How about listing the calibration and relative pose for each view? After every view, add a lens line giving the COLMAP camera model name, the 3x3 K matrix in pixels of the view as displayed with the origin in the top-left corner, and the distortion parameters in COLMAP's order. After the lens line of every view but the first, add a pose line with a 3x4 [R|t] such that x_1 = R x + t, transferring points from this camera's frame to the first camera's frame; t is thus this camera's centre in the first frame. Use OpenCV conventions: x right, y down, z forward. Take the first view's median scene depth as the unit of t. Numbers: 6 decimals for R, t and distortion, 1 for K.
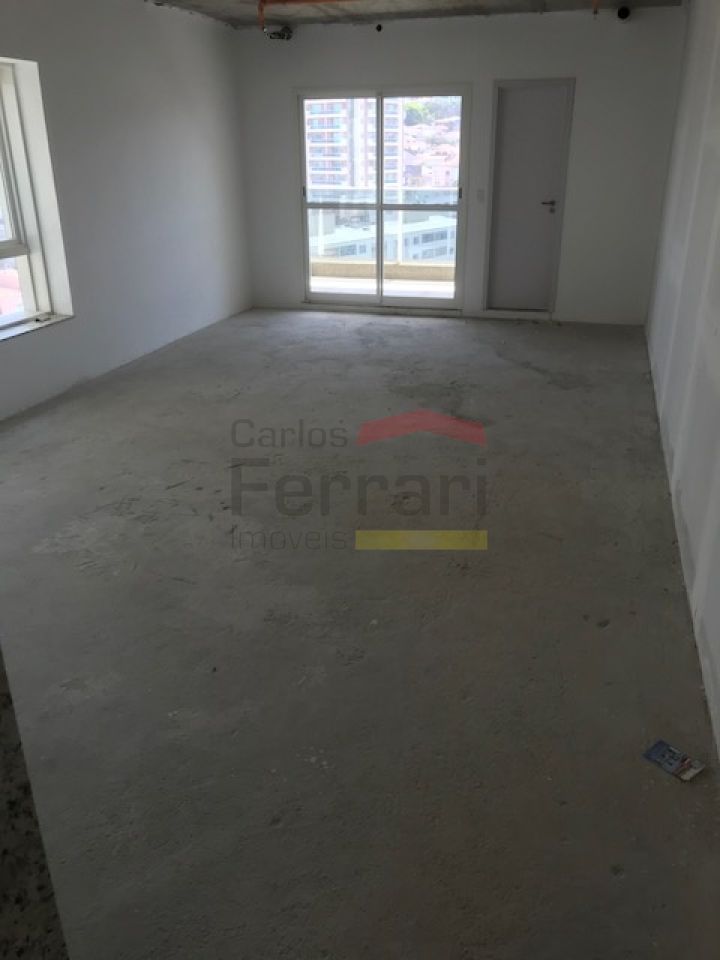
lens RADIAL K [[783.4, 0, 360.0], [0, 783.4, 480.0], [0, 0, 1]] dist [0.016564, -0.040399]
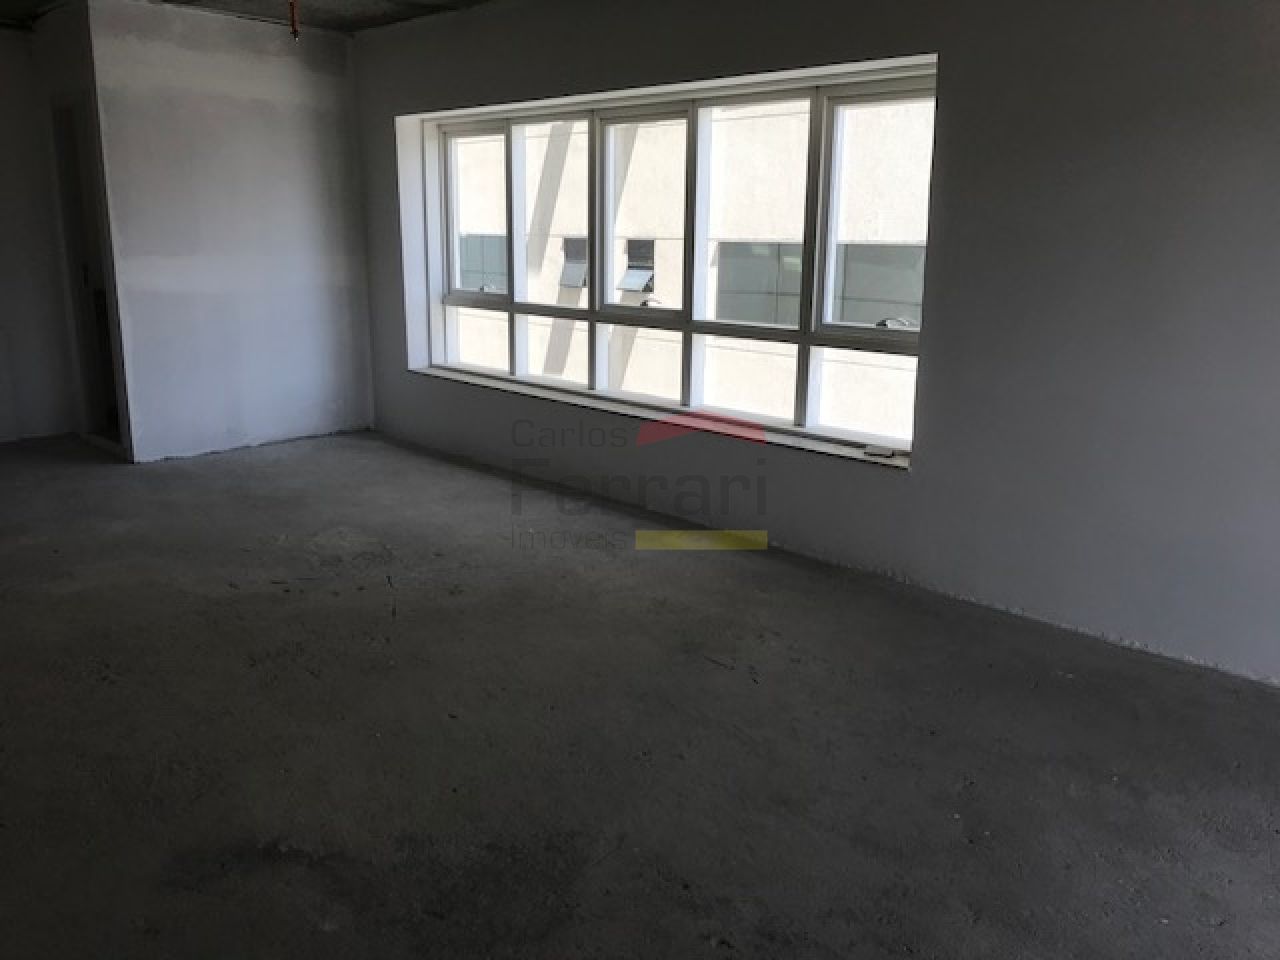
lens RADIAL K [[1044.2, 0, 640.0], [0, 1044.2, 480.0], [0, 0, 1]] dist [0.065621, -0.058017]
pose [[-0.493081, 0.205612, -0.845337, 0.291048], [-0.351089, 0.842005, 0.409589, -0.336893], [0.795995, 0.498749, -0.342989, 0.836797]]
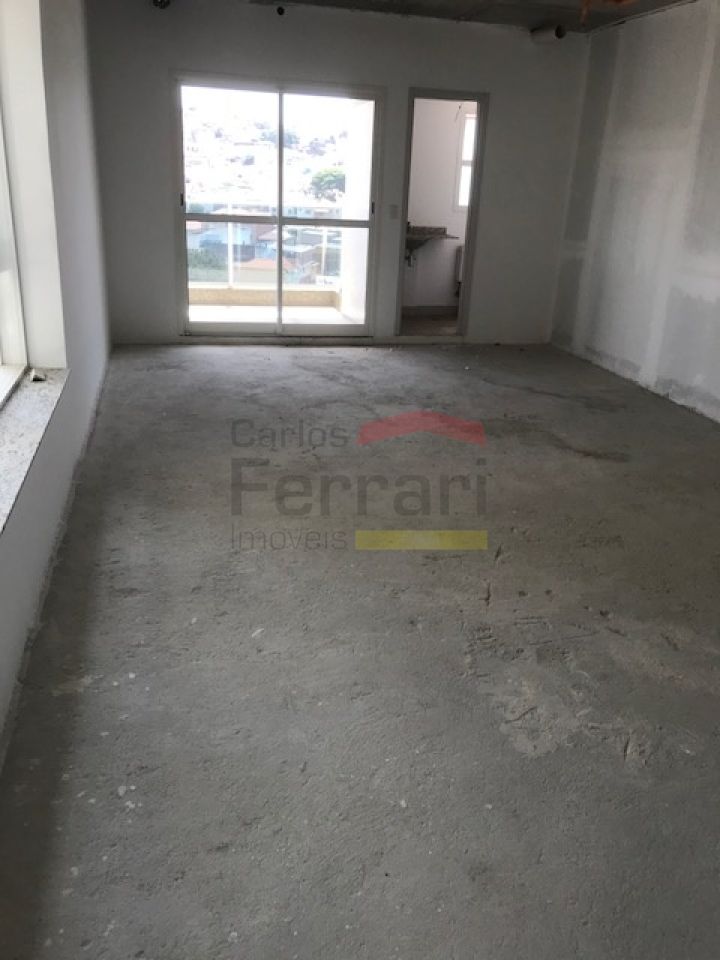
lens RADIAL K [[783.4, 0, 360.0], [0, 783.4, 480.0], [0, 0, 1]] dist [0.016564, -0.040399]
pose [[0.866051, -0.129685, 0.482843, -0.361664], [0.145369, 0.989365, 0.004990, -0.063195], [-0.478355, 0.065869, 0.875693, 0.238821]]
